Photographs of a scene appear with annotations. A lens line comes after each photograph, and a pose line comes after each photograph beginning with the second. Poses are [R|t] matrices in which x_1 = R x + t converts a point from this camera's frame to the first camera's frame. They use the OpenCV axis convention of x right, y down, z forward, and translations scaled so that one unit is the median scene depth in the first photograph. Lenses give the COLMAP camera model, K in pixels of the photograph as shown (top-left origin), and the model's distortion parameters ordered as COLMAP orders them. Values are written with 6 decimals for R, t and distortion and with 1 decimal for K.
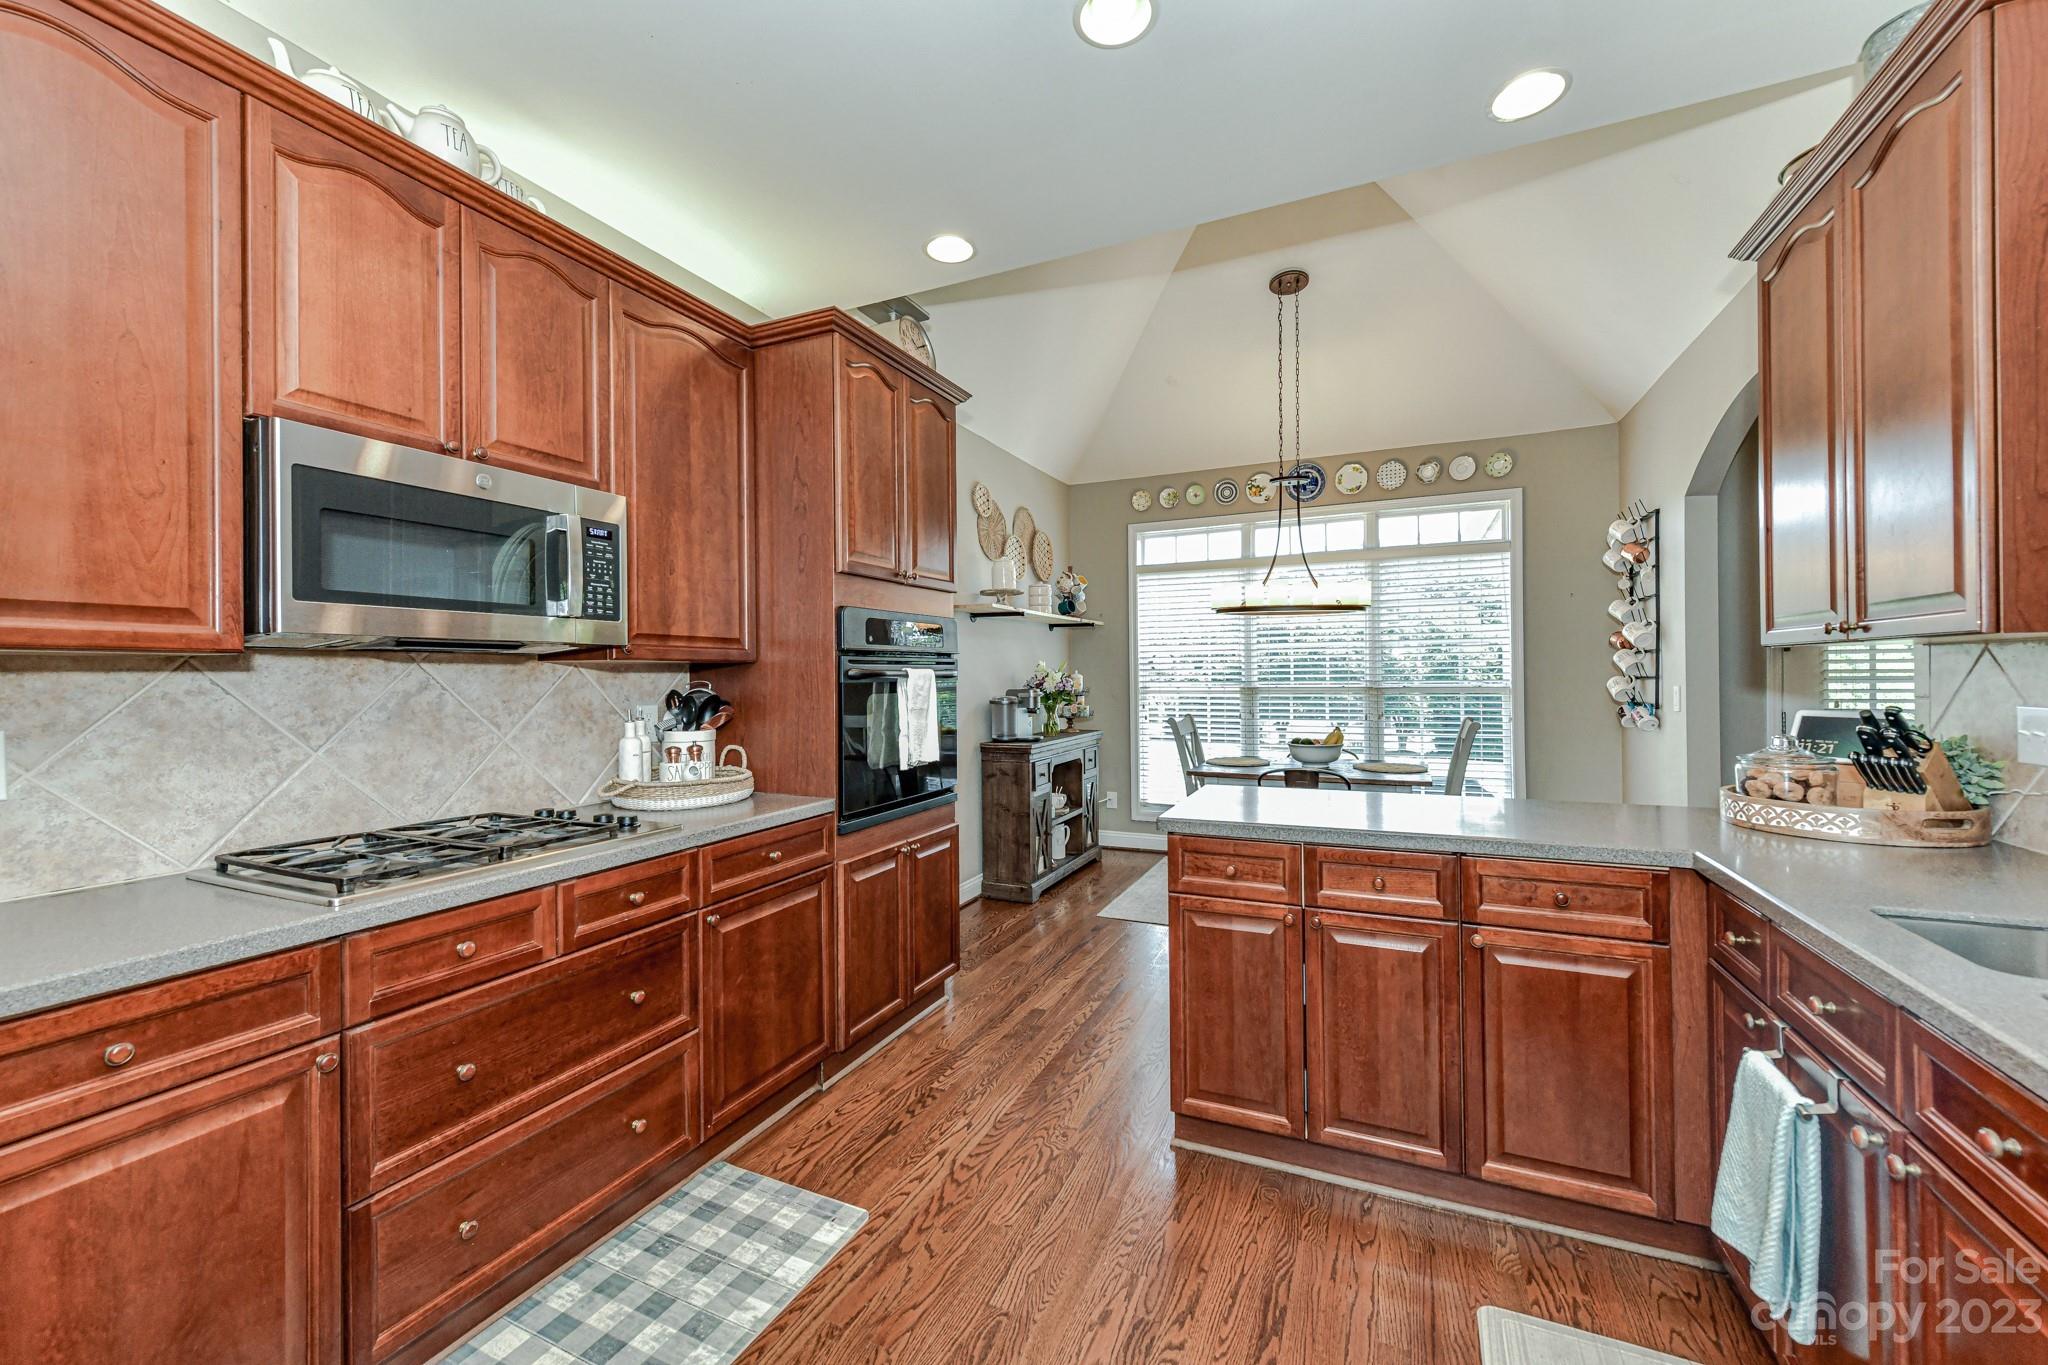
lens RADIAL K [[805.0, 0, 1011.9], [0, 805.0, 675.4], [0, 0, 1]] dist [0.007721, -0.000953]
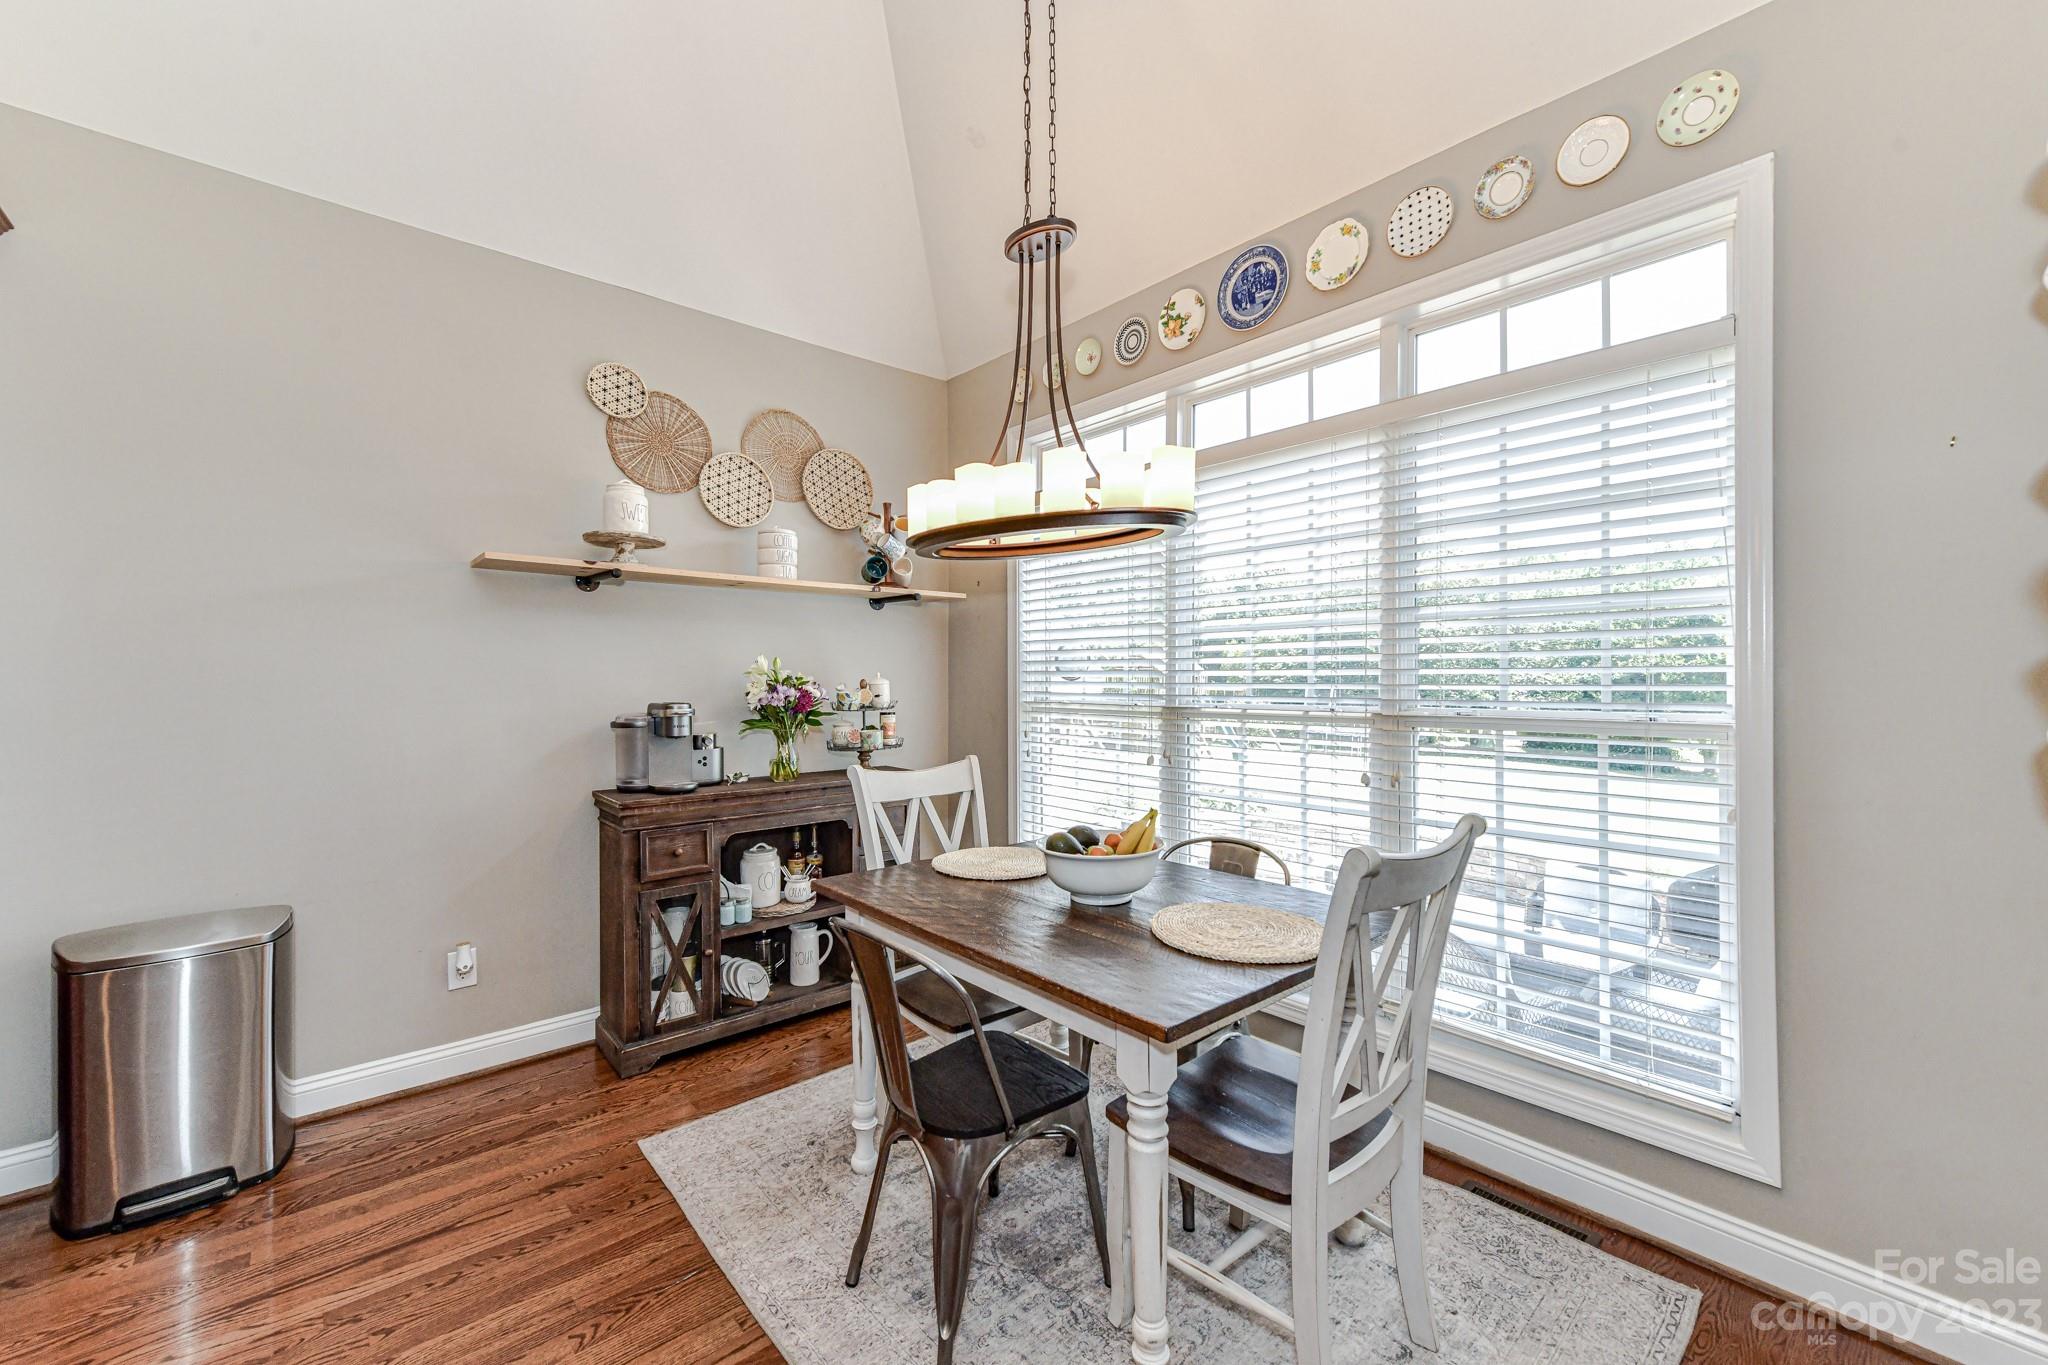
lens RADIAL K [[805.0, 0, 1016.1], [0, 805.0, 685.0], [0, 0, 1]] dist [0.007721, -0.000953]
pose [[0.912511, 0.012958, -0.408847, 0.452287], [-0.005786, 0.999807, 0.018773, -0.009356], [0.409011, -0.014765, 0.912410, 0.516869]]
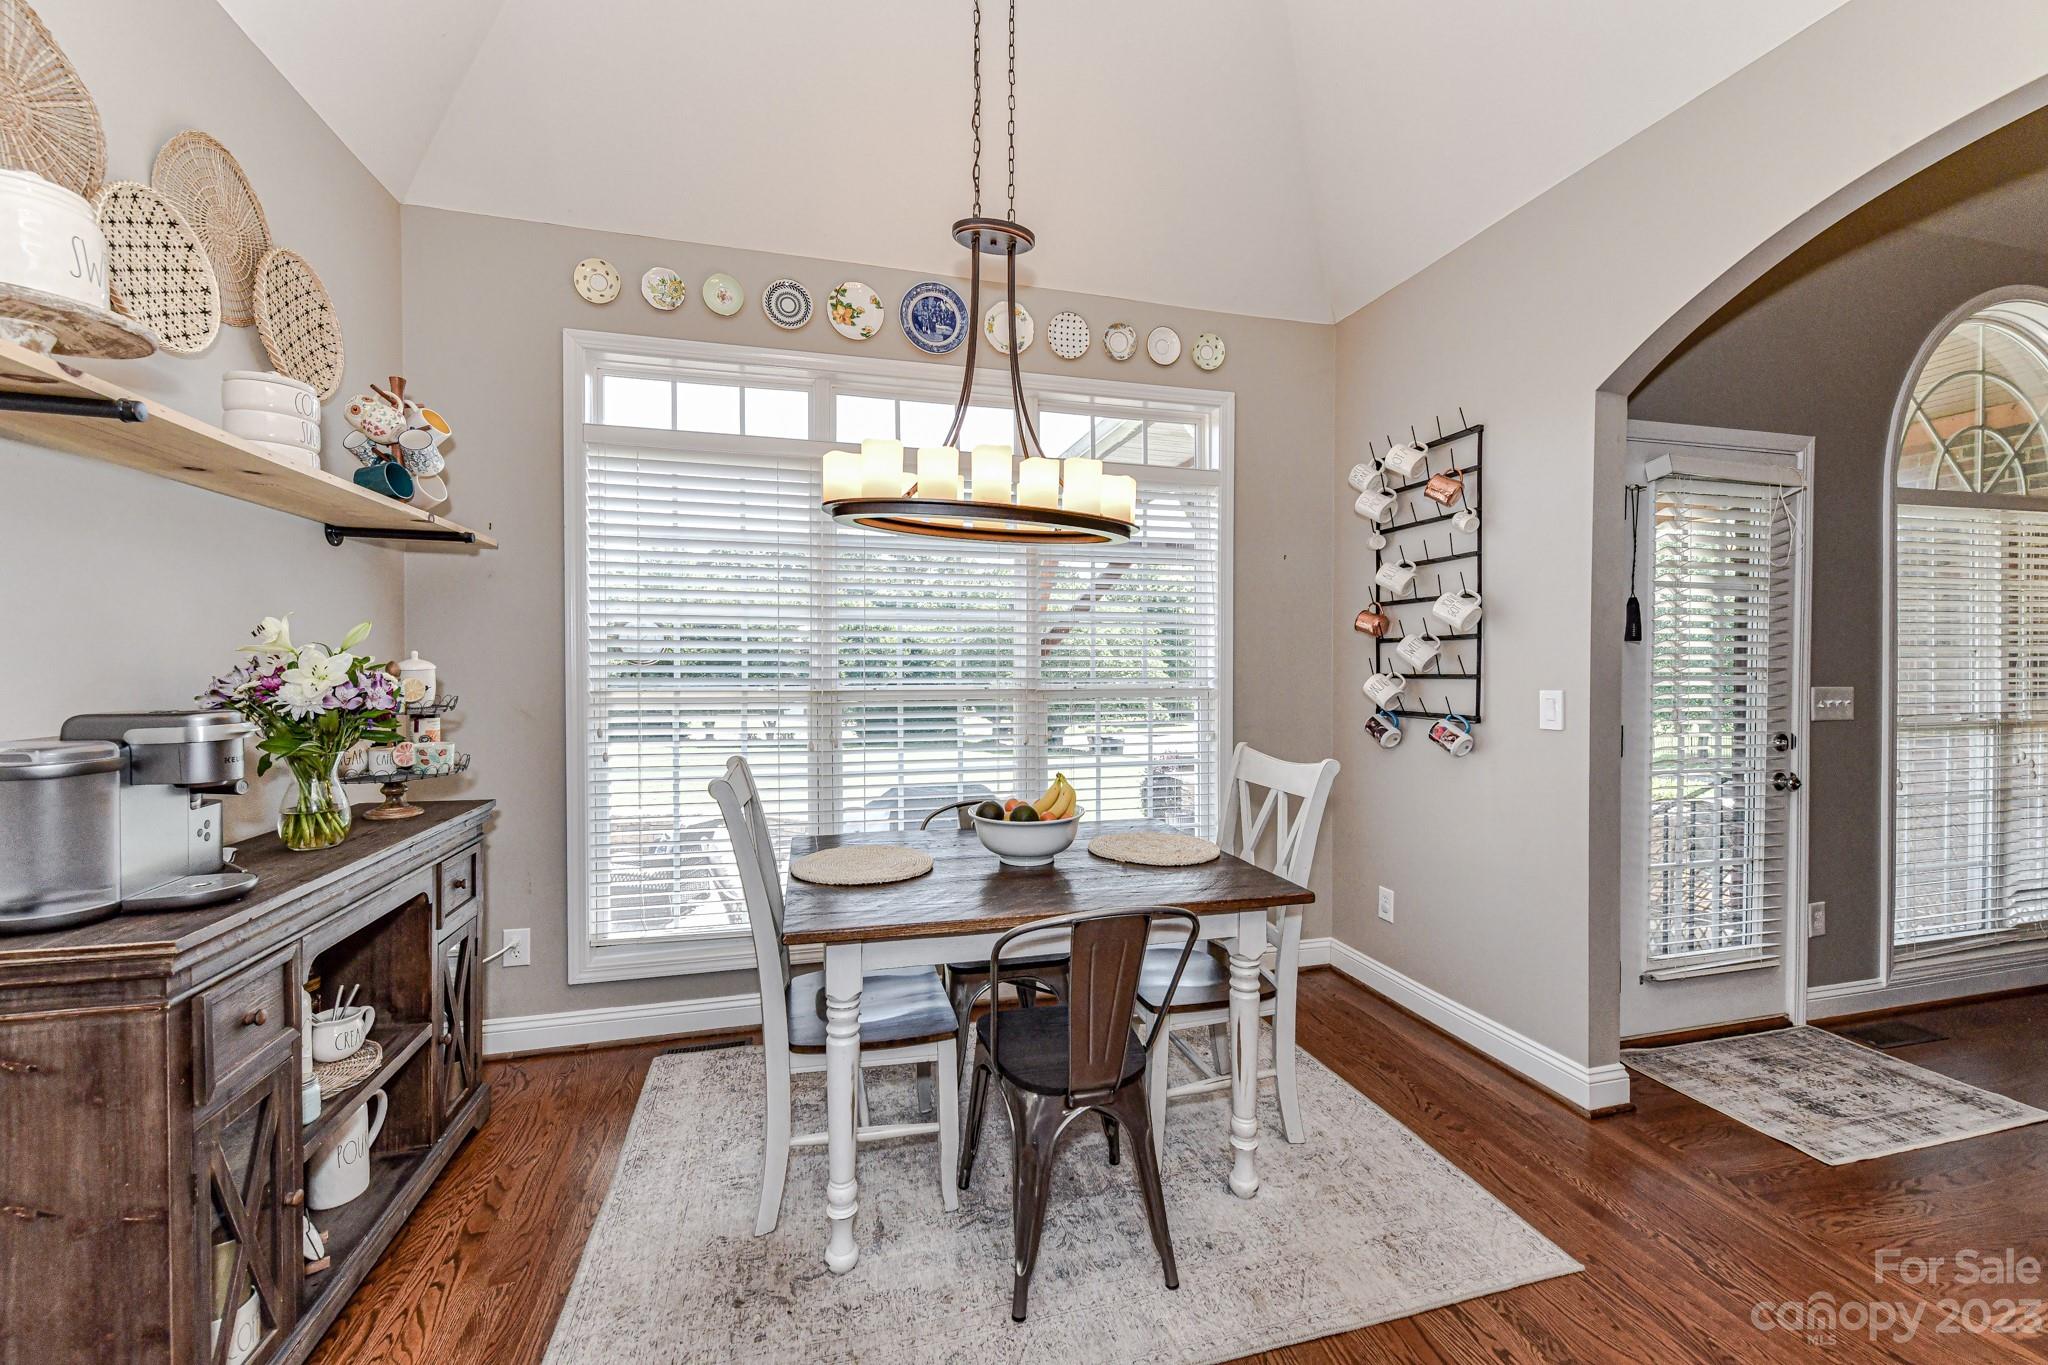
lens RADIAL K [[805.0, 0, 1009.5], [0, 805.0, 677.3], [0, 0, 1]] dist [0.007721, -0.000953]
pose [[0.769119, 0.001851, 0.639103, 0.055867], [-0.009915, 0.999910, 0.009036, -0.000144], [-0.639029, -0.013286, 0.769068, 0.564592]]
